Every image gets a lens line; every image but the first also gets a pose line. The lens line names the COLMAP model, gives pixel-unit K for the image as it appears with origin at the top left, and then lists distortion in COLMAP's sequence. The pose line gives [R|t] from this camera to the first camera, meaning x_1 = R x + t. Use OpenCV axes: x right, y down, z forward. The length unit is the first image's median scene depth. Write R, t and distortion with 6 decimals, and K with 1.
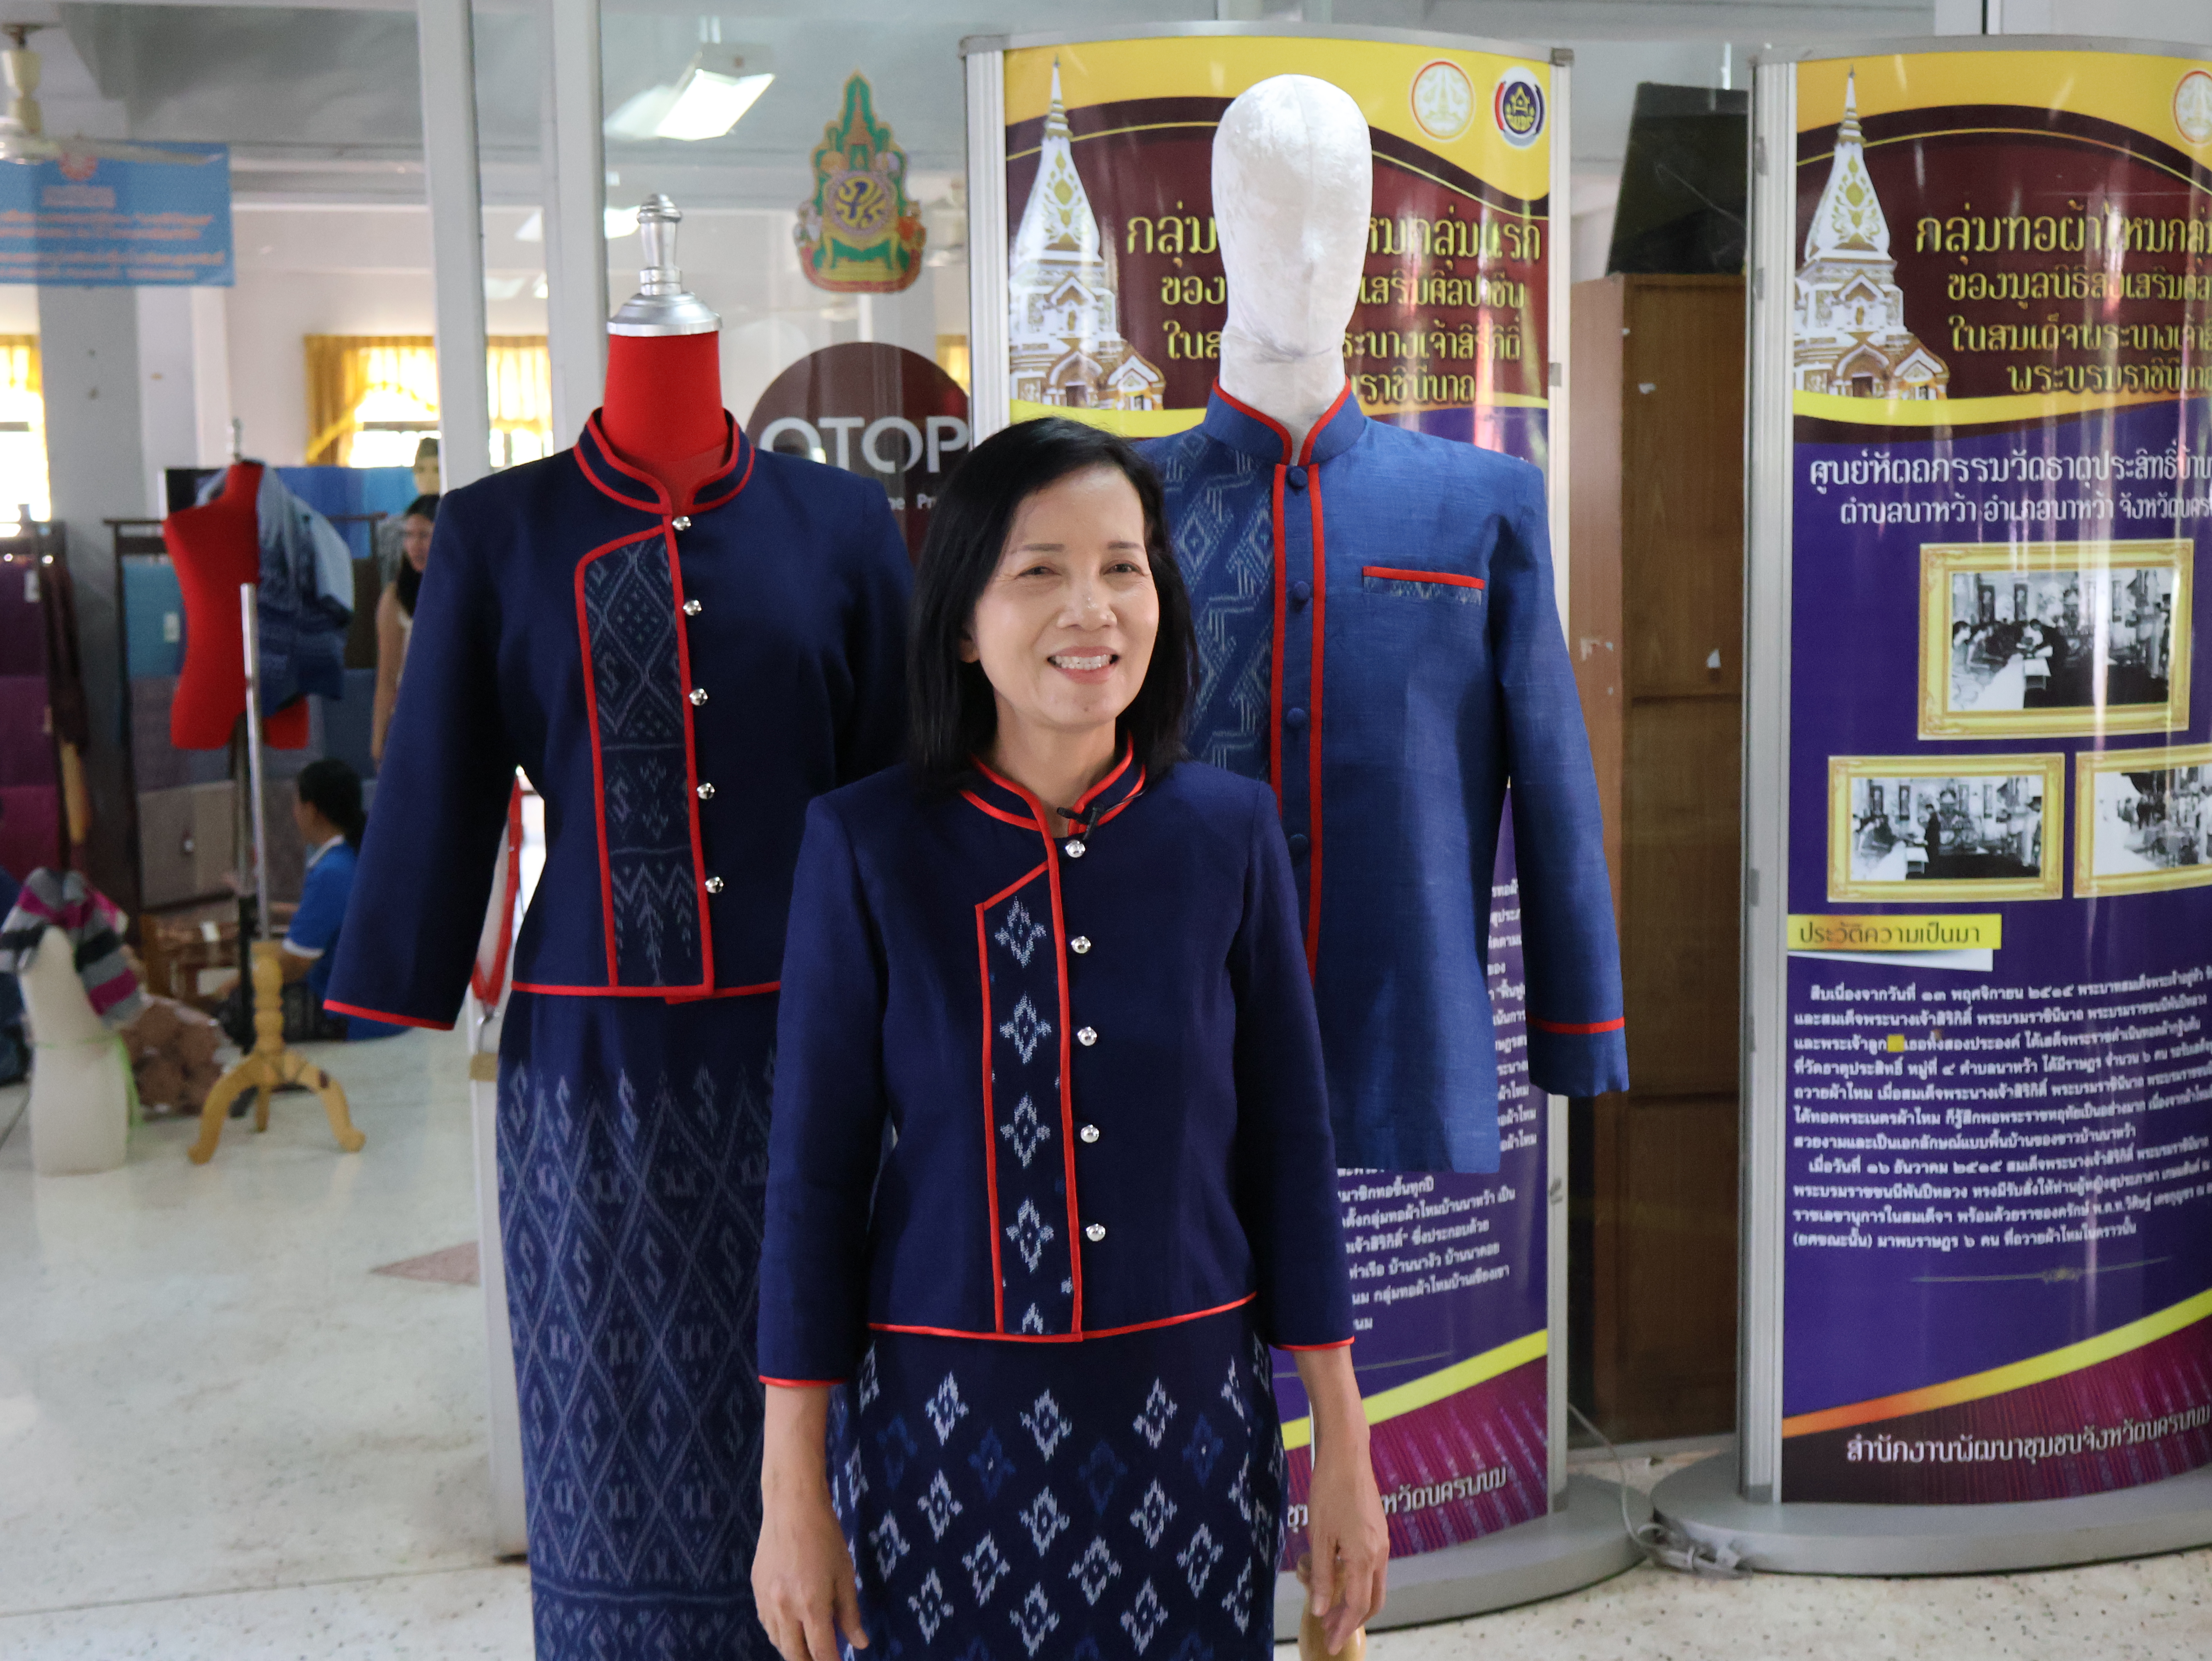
lens RADIAL K [[2997.7, 0, 1106.0], [0, 2997.7, 830.5], [0, 0, 1]] dist [0.024023, -0.083983]
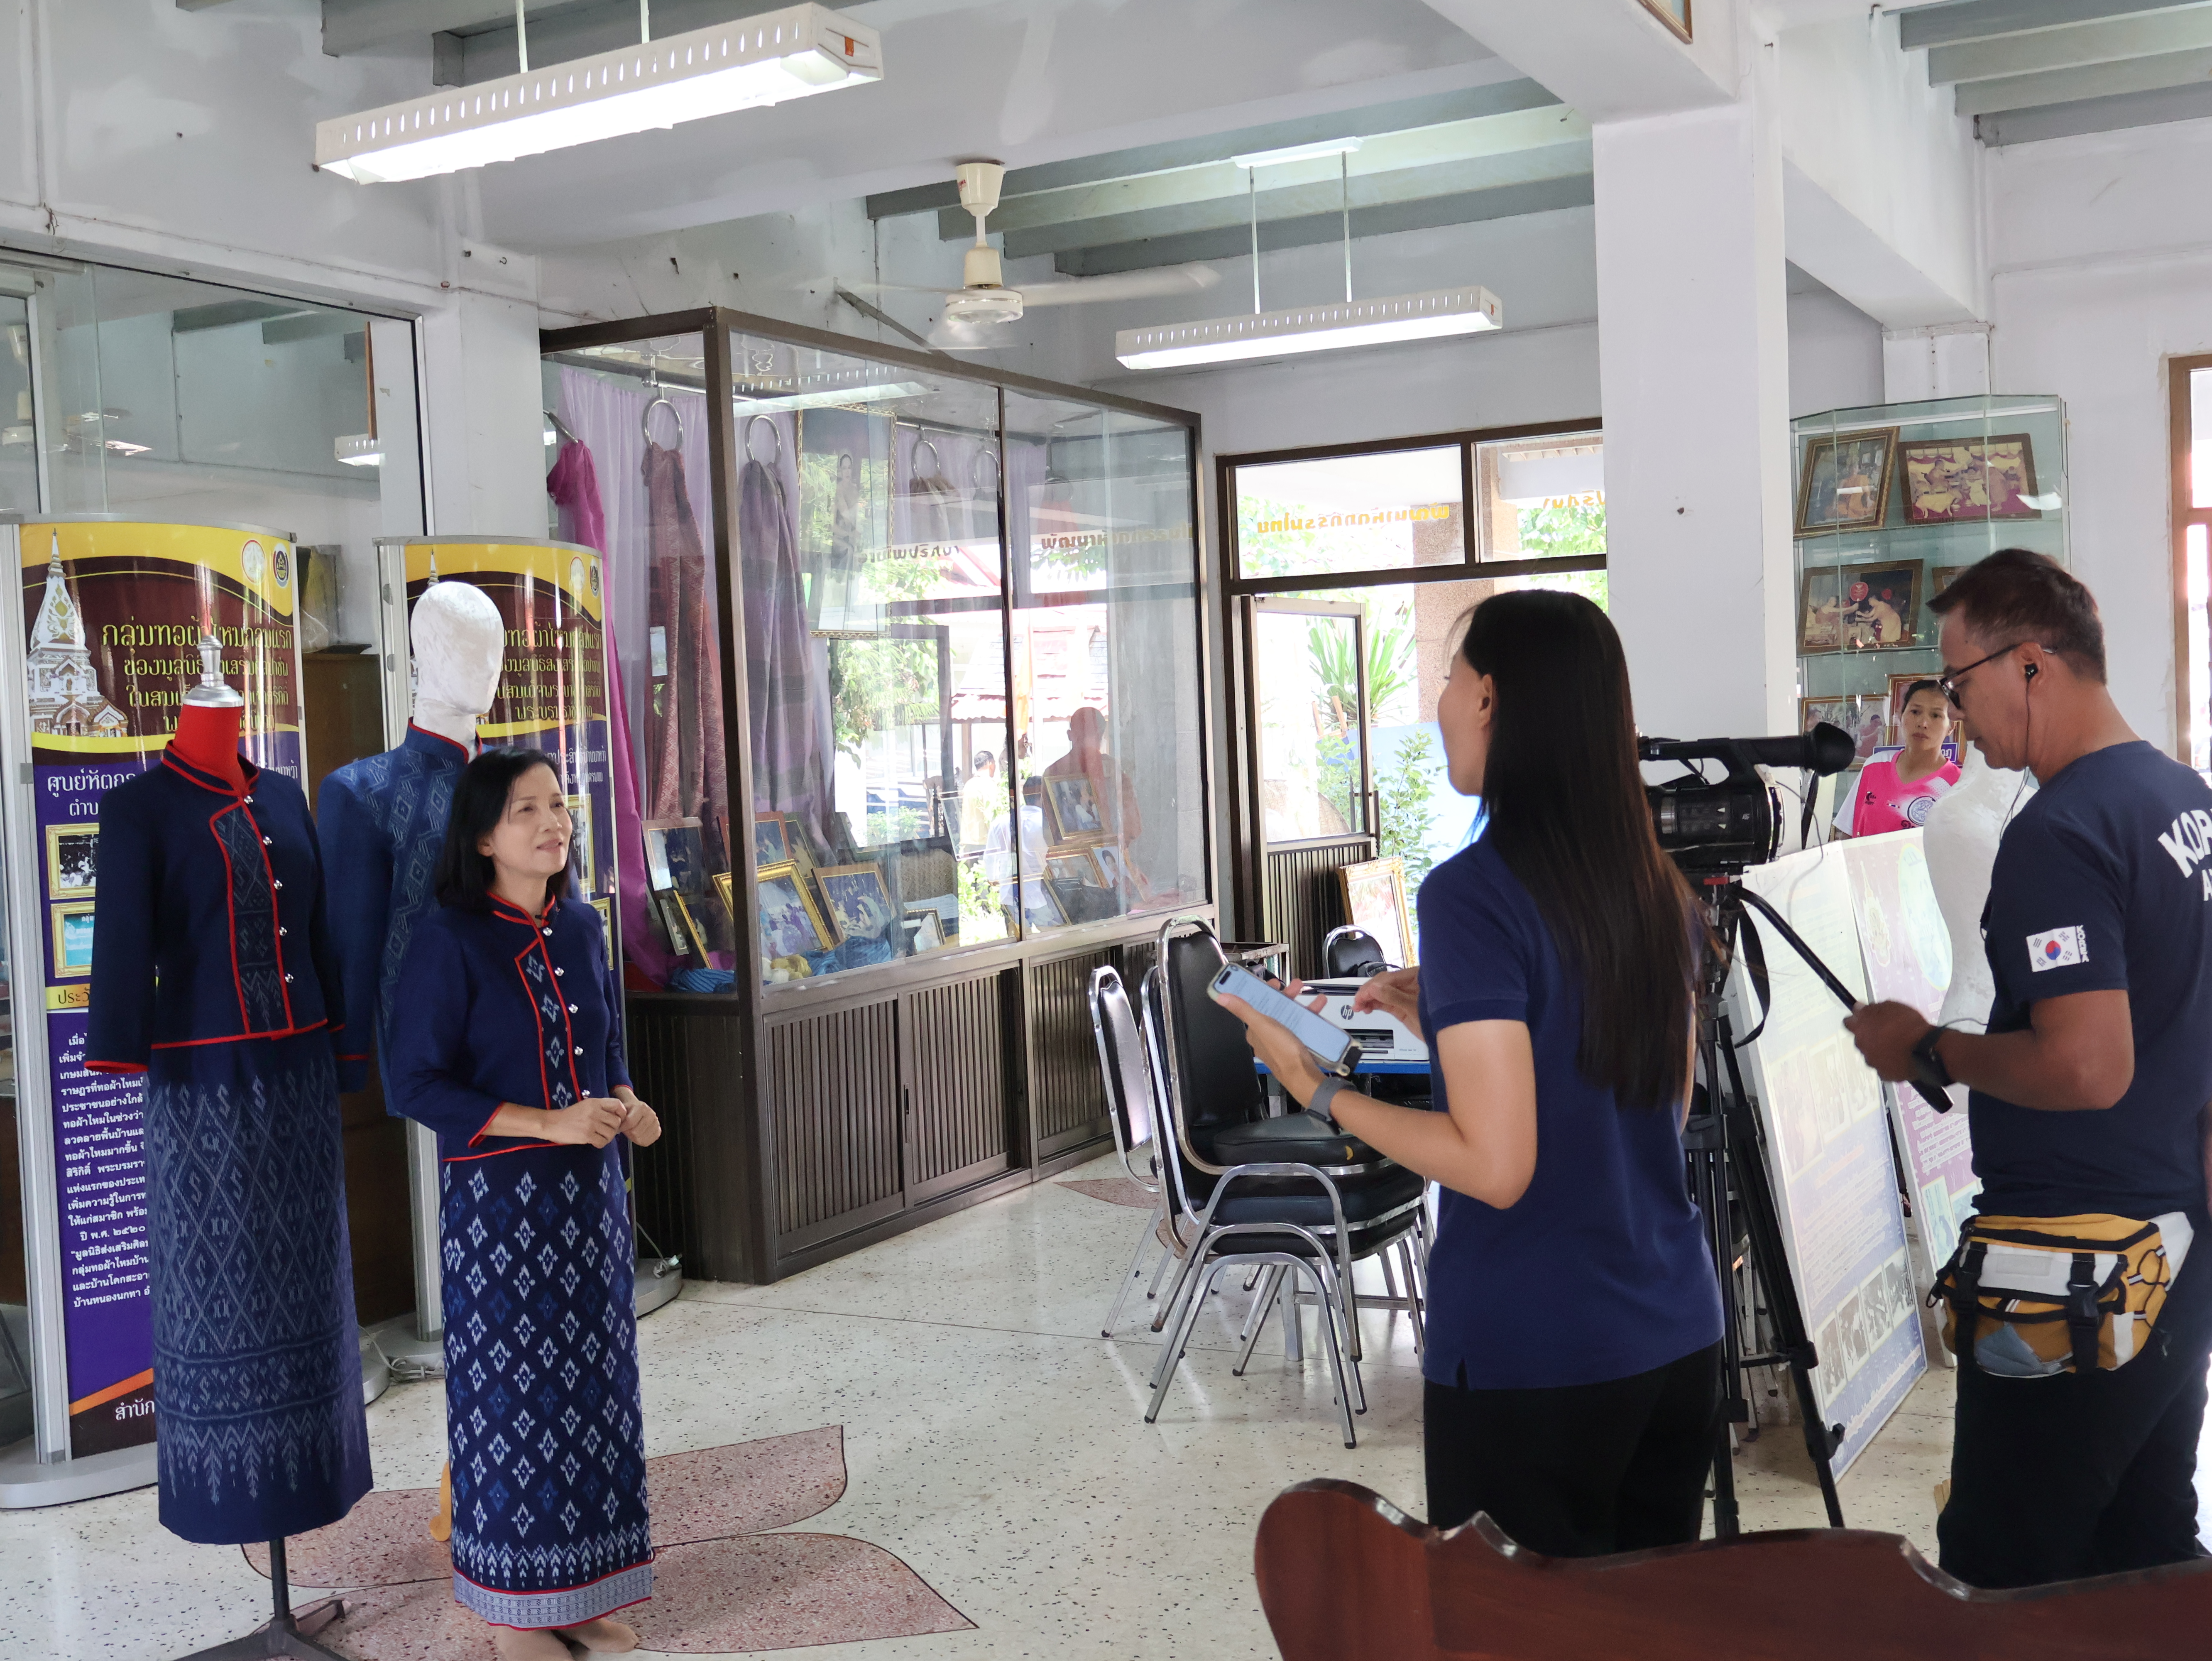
lens RADIAL K [[2443.5, 0, 1112.9], [0, 2443.5, 825.9], [0, 0, 1]] dist [0.038595, 0.011082]
pose [[0.675952, -0.044913, 0.735576, -0.627211], [0.112645, 0.992709, -0.042901, 0.032289], [-0.728286, 0.111858, 0.676082, -0.339841]]
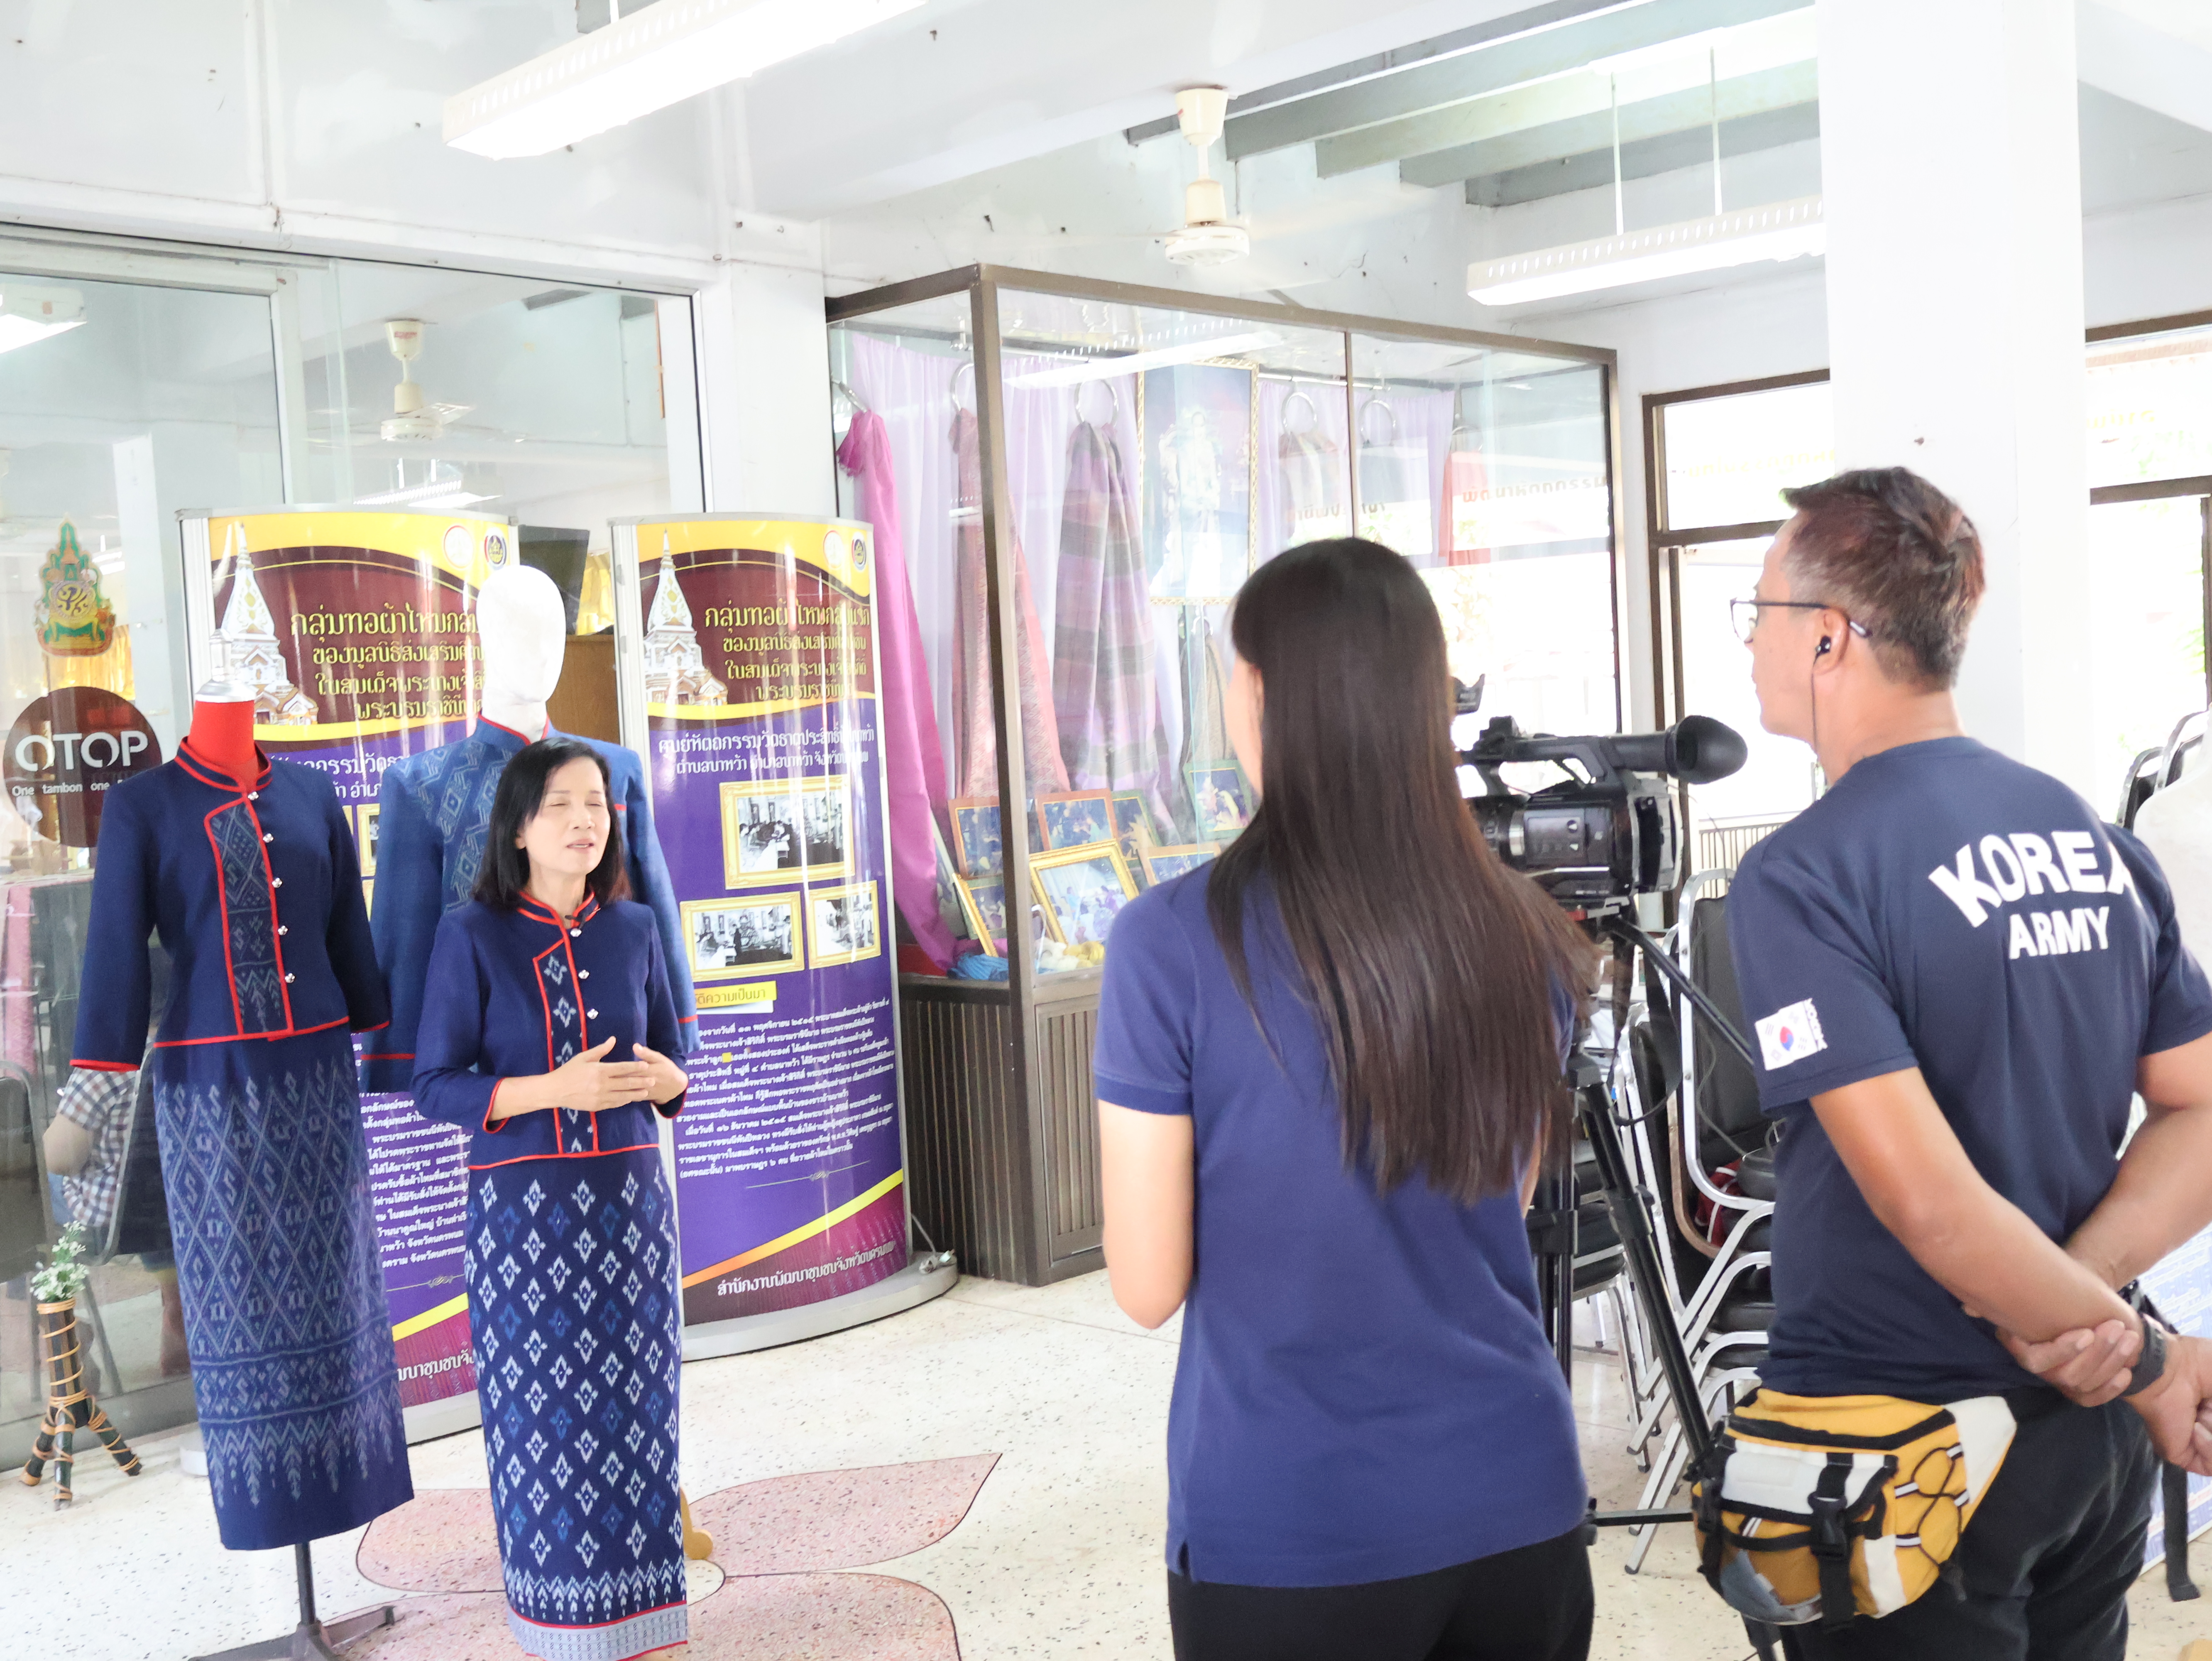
lens RADIAL K [[2454.7, 0, 1106.0], [0, 2454.7, 830.5], [0, 0, 1]] dist [0.031008, -0.022870]
pose [[0.852284, -0.054249, 0.520258, -0.332016], [0.095563, 0.994017, -0.052901, 0.038074], [-0.514275, 0.094804, 0.852369, -0.428211]]
